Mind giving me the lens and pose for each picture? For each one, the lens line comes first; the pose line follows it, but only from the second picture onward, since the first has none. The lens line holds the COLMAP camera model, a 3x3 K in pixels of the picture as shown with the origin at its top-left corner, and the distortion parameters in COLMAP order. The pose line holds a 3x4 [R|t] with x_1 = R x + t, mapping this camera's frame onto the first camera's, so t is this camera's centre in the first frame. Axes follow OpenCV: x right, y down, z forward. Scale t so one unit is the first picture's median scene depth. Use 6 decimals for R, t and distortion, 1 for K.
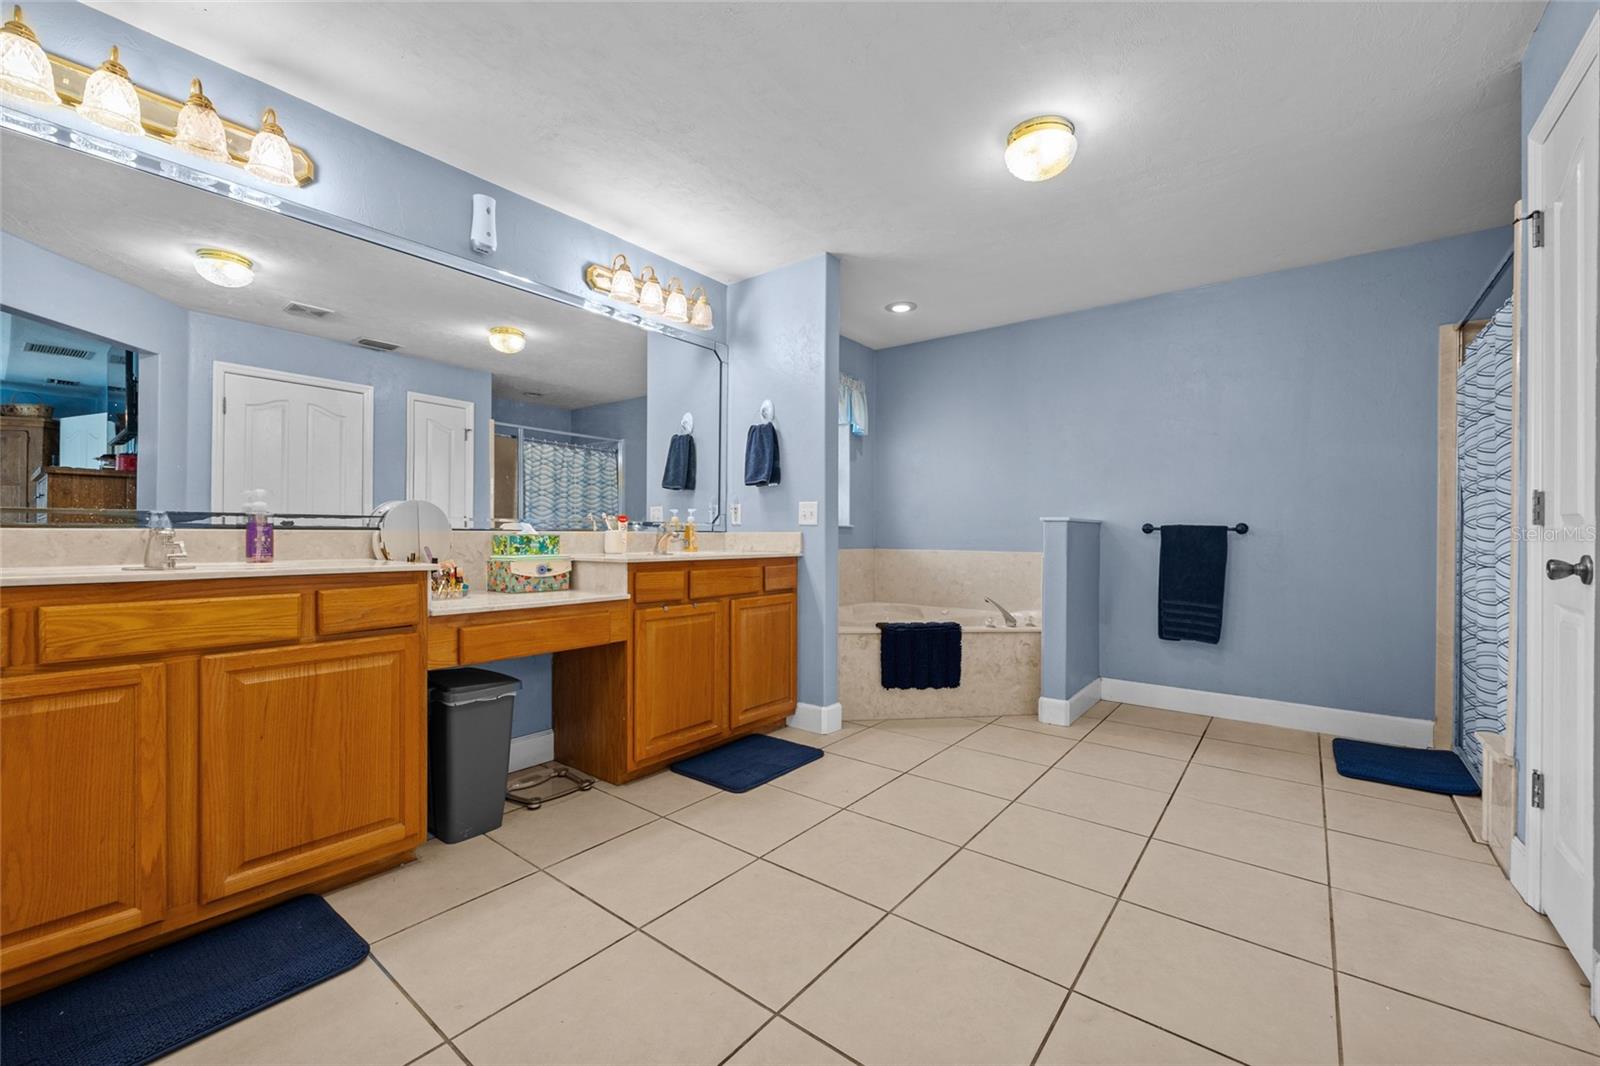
lens RADIAL K [[644.1, 0, 797.1], [0, 644.1, 537.4], [0, 0, 1]] dist [-0.001832, -0.000303]
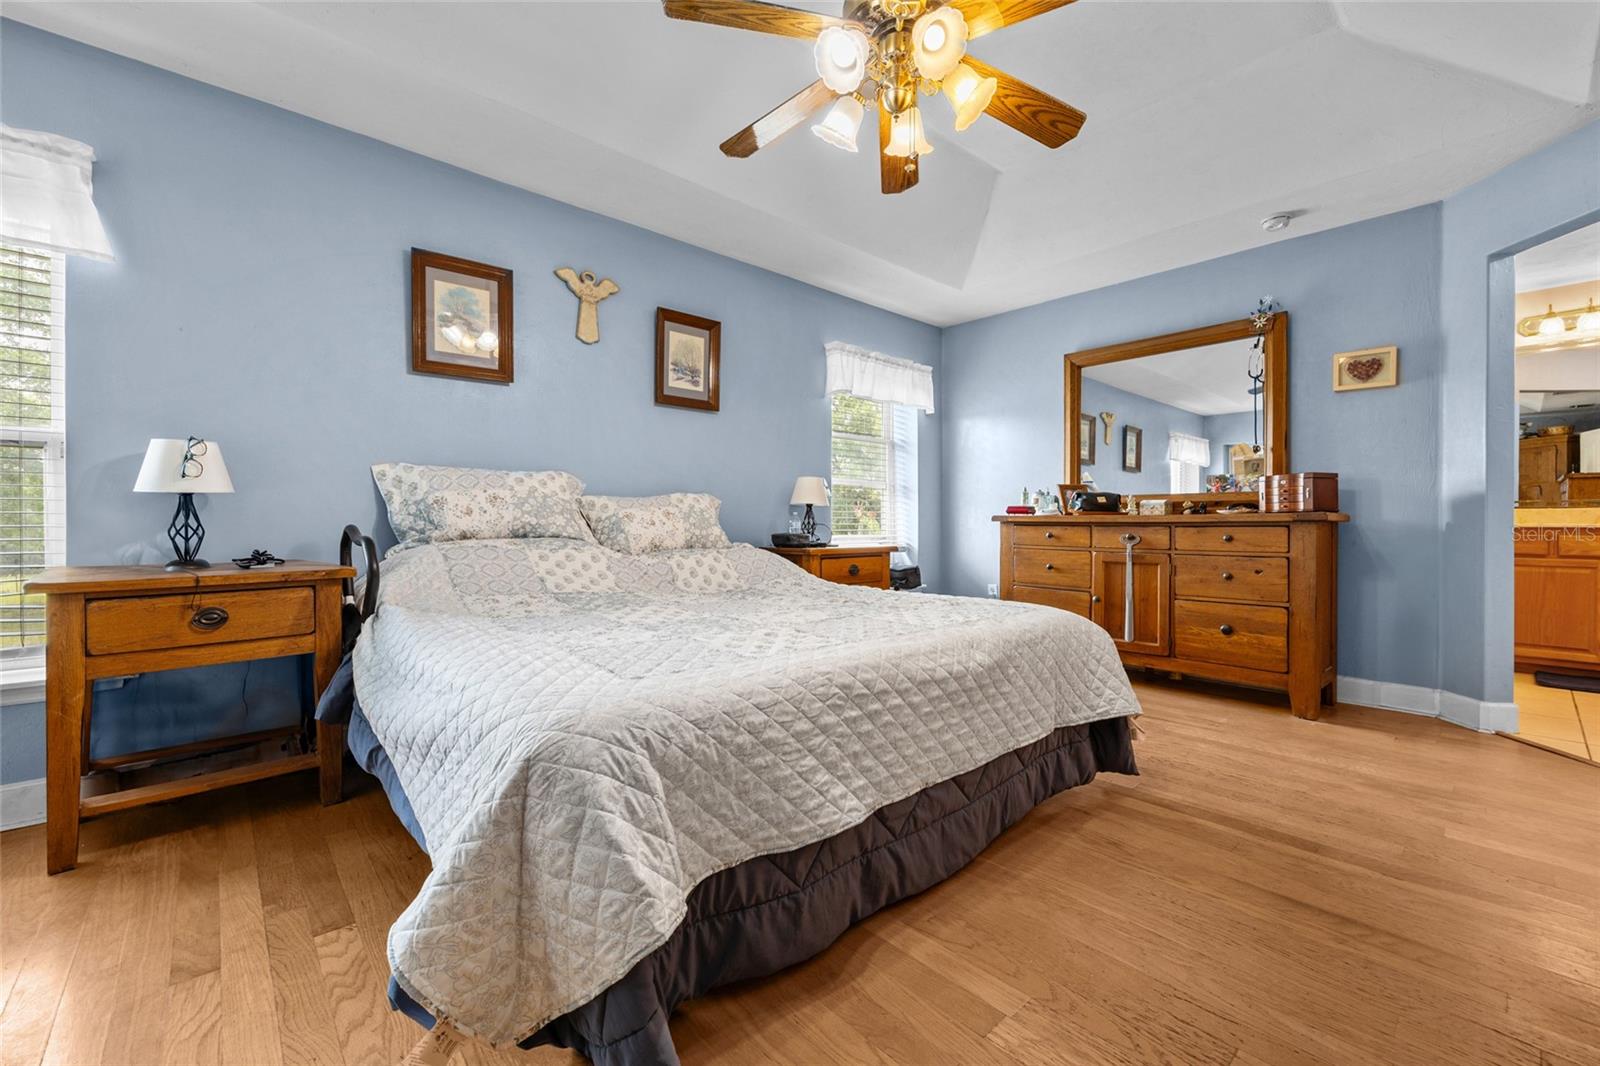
lens RADIAL K [[644.1, 0, 797.1], [0, 644.1, 537.4], [0, 0, 1]] dist [-0.001832, -0.000303]
pose [[-0.172616, 0.007822, -0.984958, 0.702970], [0.002826, 0.999968, 0.007446, 0.027921], [0.984985, -0.001498, -0.172632, -0.584529]]
